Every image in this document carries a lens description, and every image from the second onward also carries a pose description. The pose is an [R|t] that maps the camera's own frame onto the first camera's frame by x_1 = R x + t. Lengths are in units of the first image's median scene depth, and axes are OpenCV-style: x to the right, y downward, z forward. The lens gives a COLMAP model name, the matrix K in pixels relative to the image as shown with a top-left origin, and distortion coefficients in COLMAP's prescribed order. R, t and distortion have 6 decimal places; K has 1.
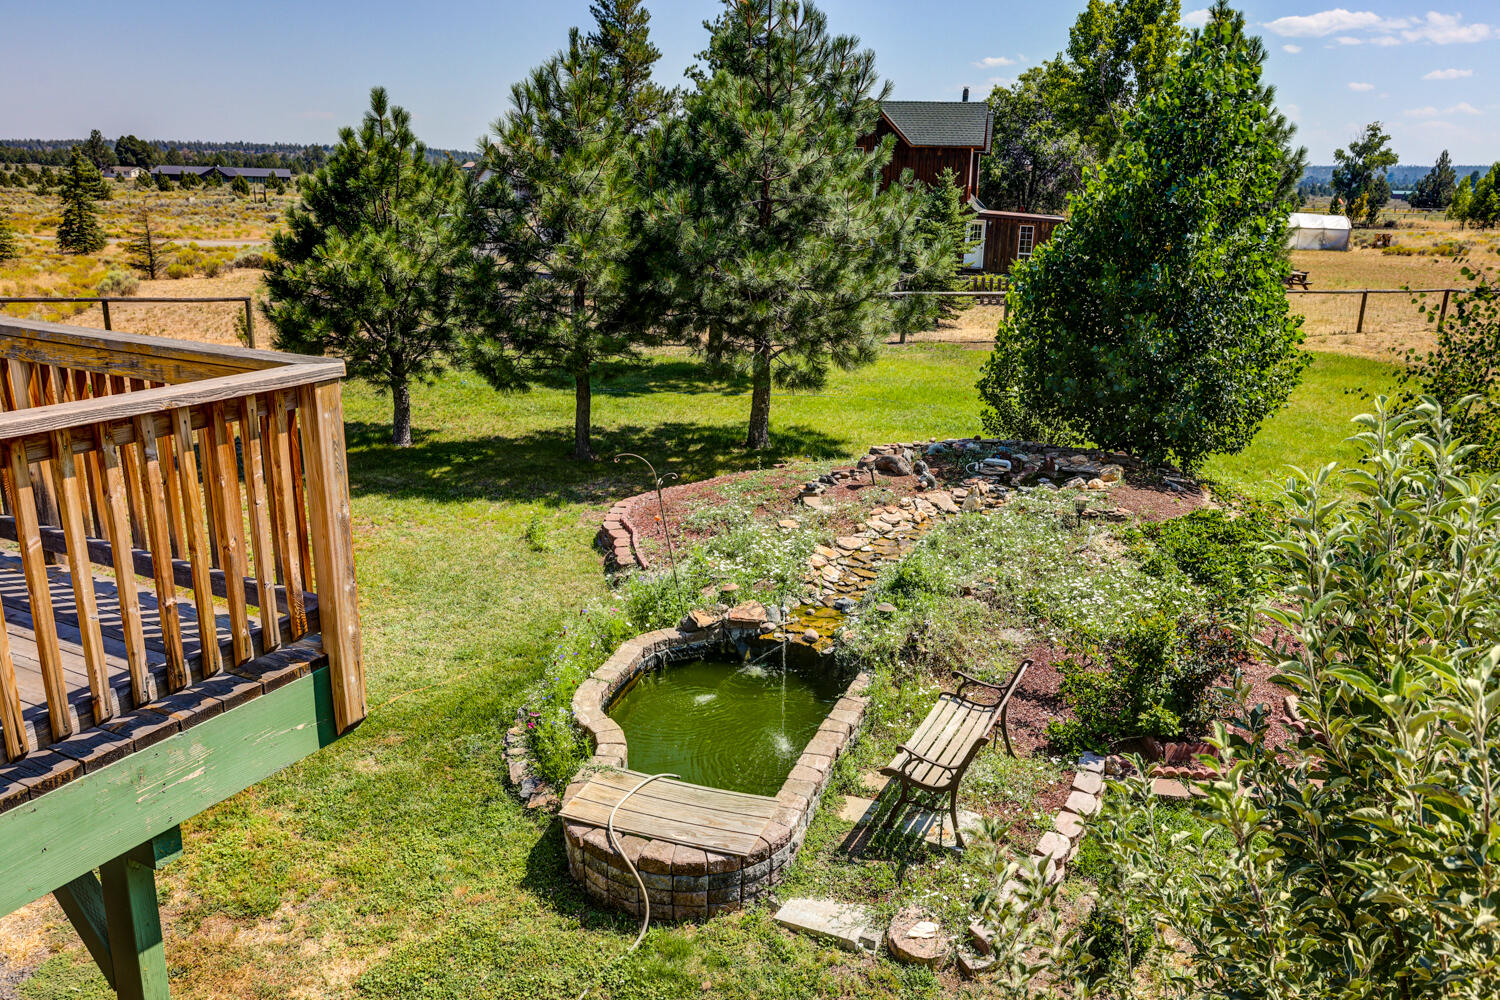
lens RADIAL K [[1132.0, 0, 802.2], [0, 1132.0, 516.5], [0, 0, 1]] dist [-0.049245, 0.055758]
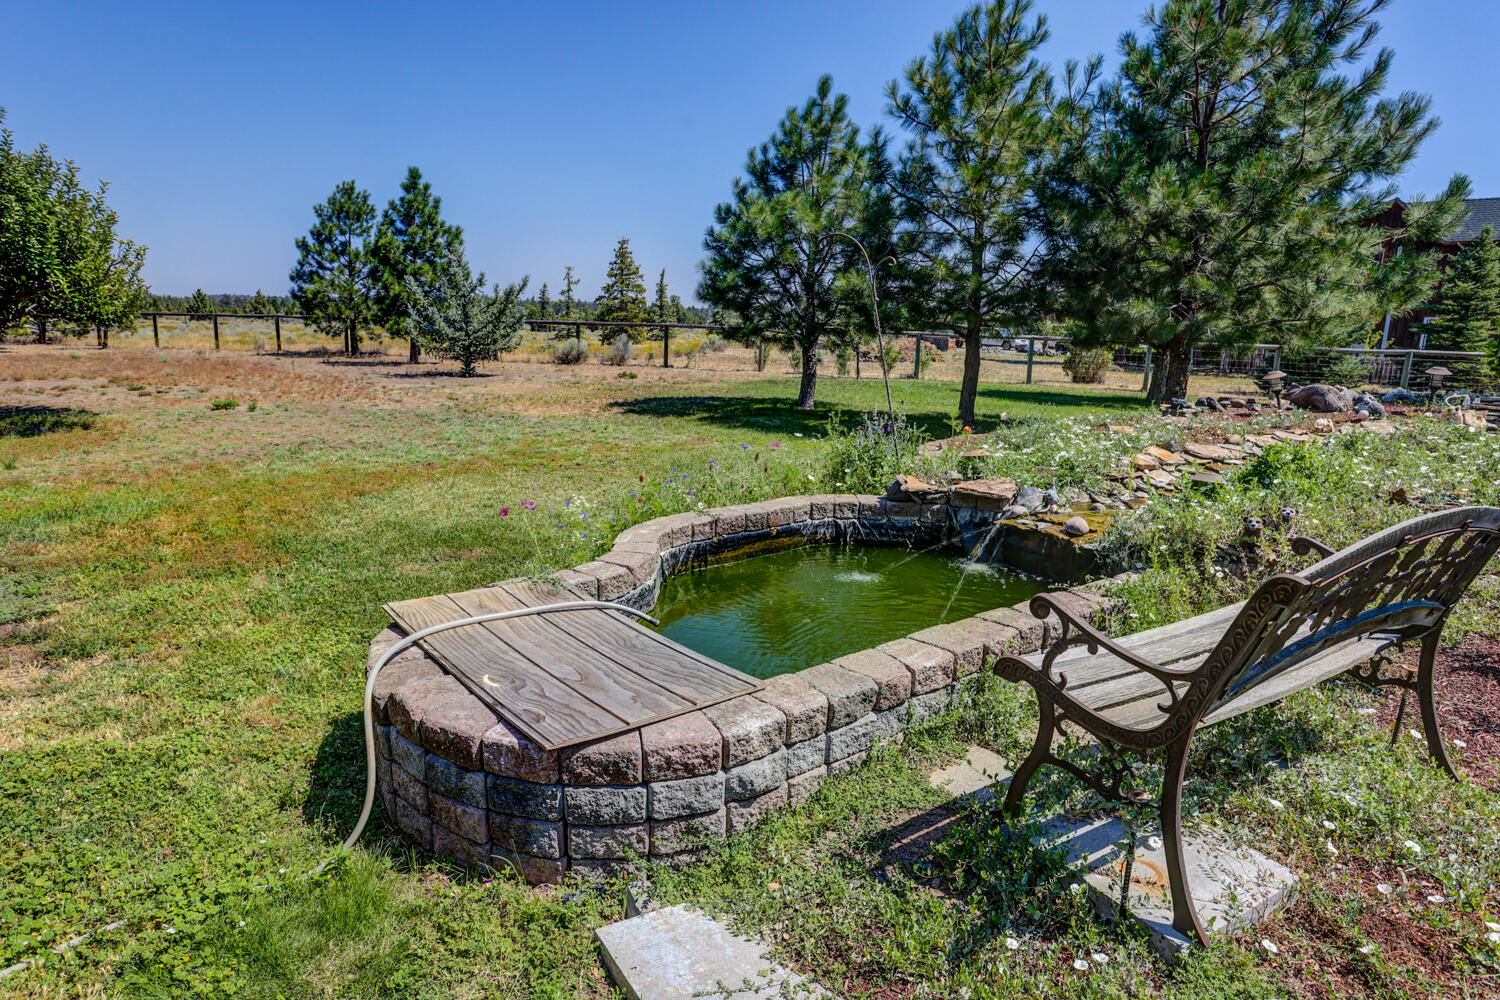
lens RADIAL K [[891.5, 0, 765.2], [0, 891.5, 499.1], [0, 0, 1]] dist [-0.028856, 0.014278]
pose [[0.845348, 0.106290, -0.523535, 0.072064], [-0.163490, 0.984459, -0.064118, 0.093197], [0.508584, 0.139795, 0.849588, 0.319231]]
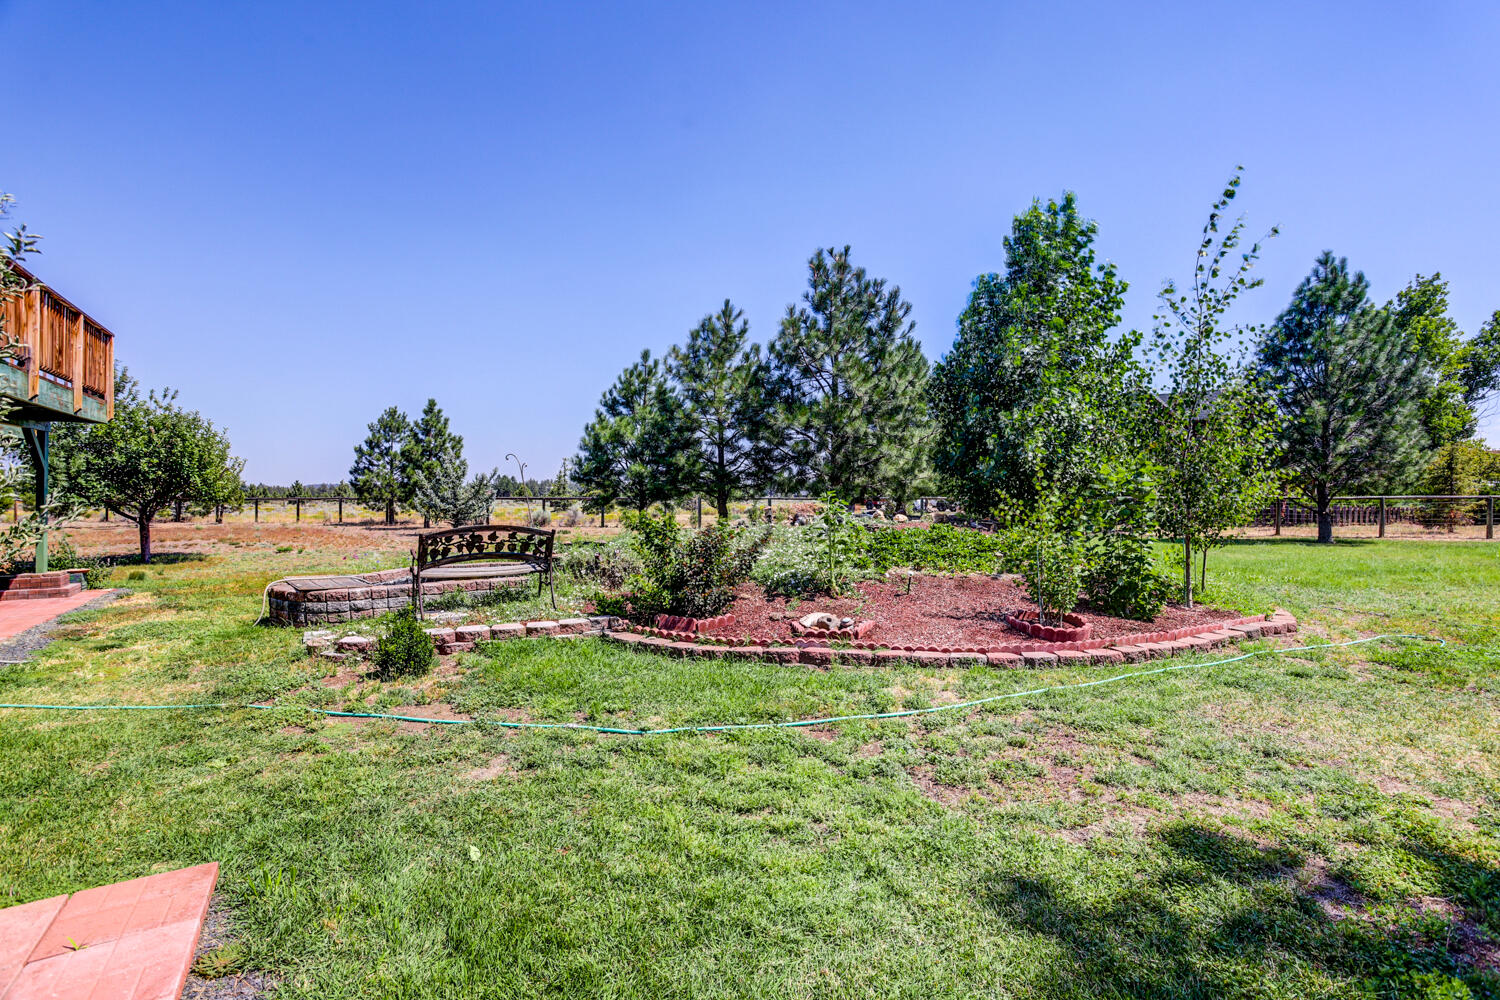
lens RADIAL K [[752.5, 0, 735.2], [0, 752.5, 489.9], [0, 0, 1]] dist [-0.032187, 0.017846]
pose [[0.826950, -0.025385, -0.561703, 0.468748], [-0.145070, 0.955526, -0.256758, 0.147466], [0.543239, 0.293812, 0.786489, 0.183404]]
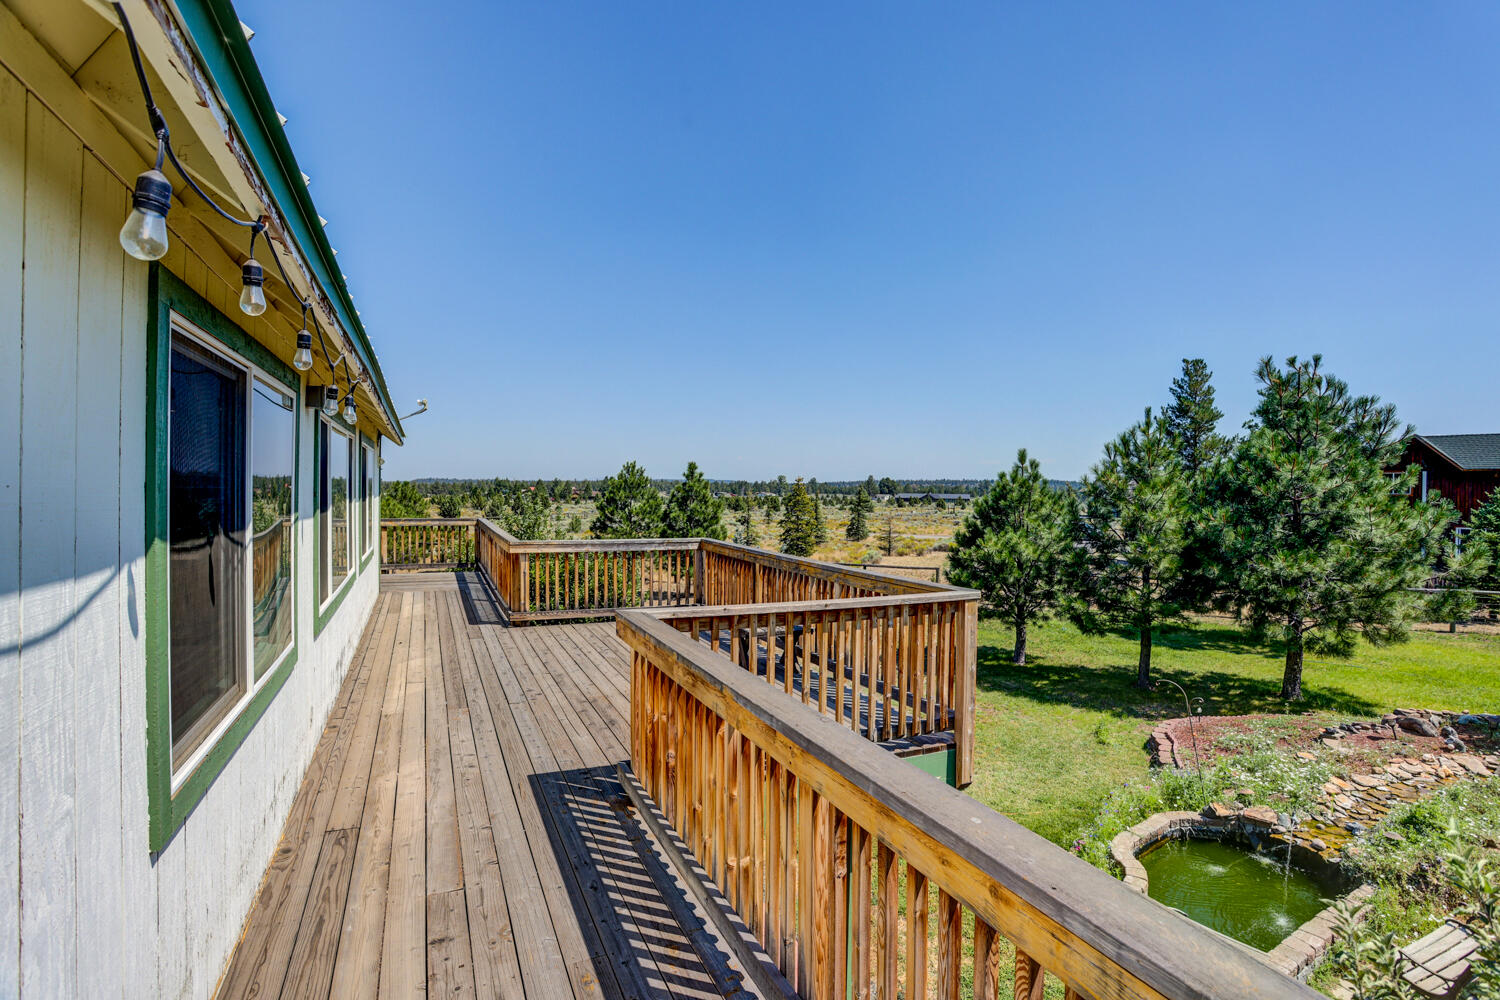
lens RADIAL K [[752.5, 0, 764.5], [0, 752.5, 486.5], [0, 0, 1]] dist [-0.032187, 0.017846]
pose [[0.778299, -0.021729, -0.627518, 0.034555], [-0.170617, 0.954478, -0.244664, 0.019651], [0.604269, 0.297487, 0.739162, -0.069876]]
